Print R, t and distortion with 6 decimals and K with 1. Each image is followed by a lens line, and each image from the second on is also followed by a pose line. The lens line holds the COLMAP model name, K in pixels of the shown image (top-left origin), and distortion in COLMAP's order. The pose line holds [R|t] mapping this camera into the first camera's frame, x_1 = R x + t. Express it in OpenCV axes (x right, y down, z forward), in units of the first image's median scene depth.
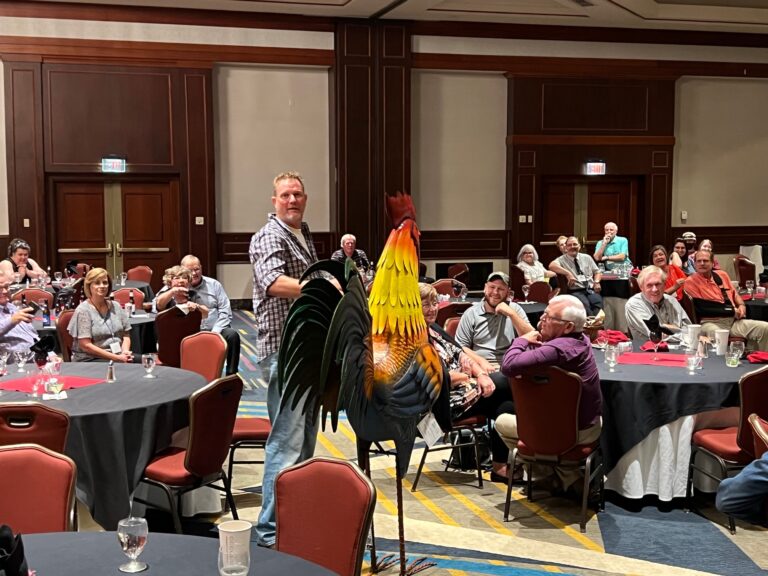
lens RADIAL K [[1068.8, 0, 384.0], [0, 1068.8, 288.0], [0, 0, 1]] dist [0.226381, -0.759180]
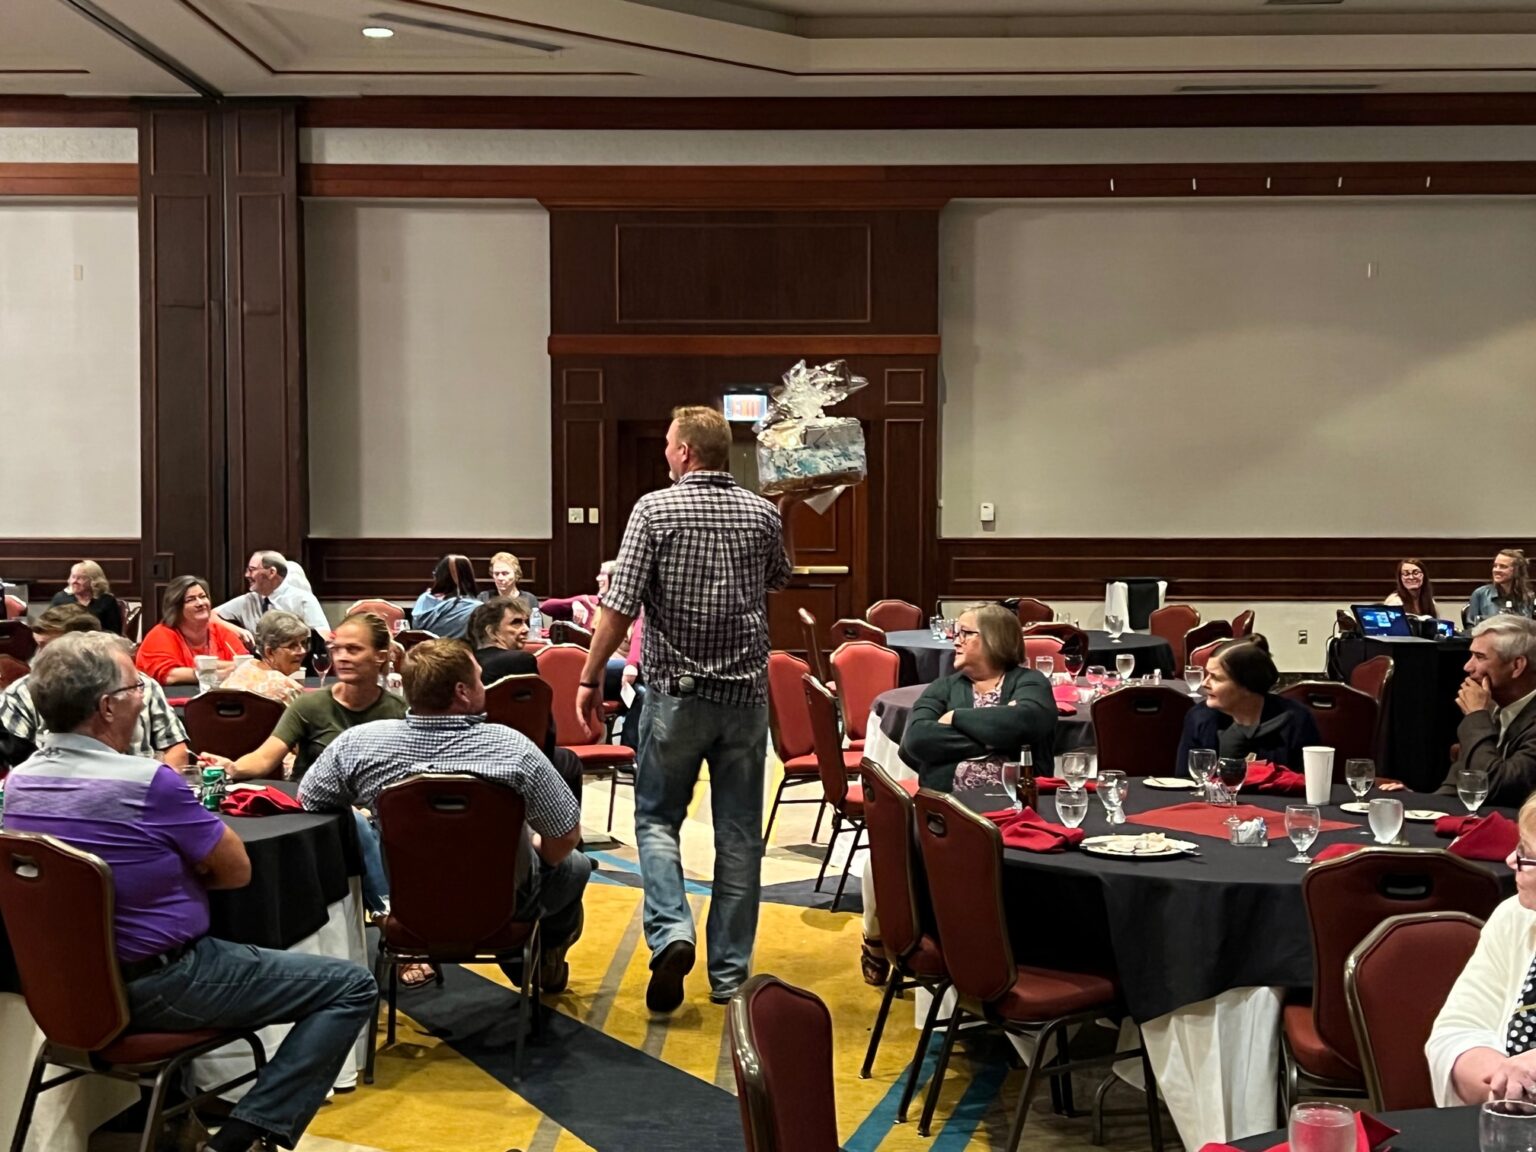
lens RADIAL K [[2137.6, 0, 768.0], [0, 2137.6, 576.0], [0, 0, 1]] dist [0.226381, -0.759180]
pose [[0.956307, 0.016908, -0.291874, 0.477664], [-0.027104, 0.999154, -0.030925, -0.011901], [0.291104, 0.037485, 0.955957, 0.143909]]
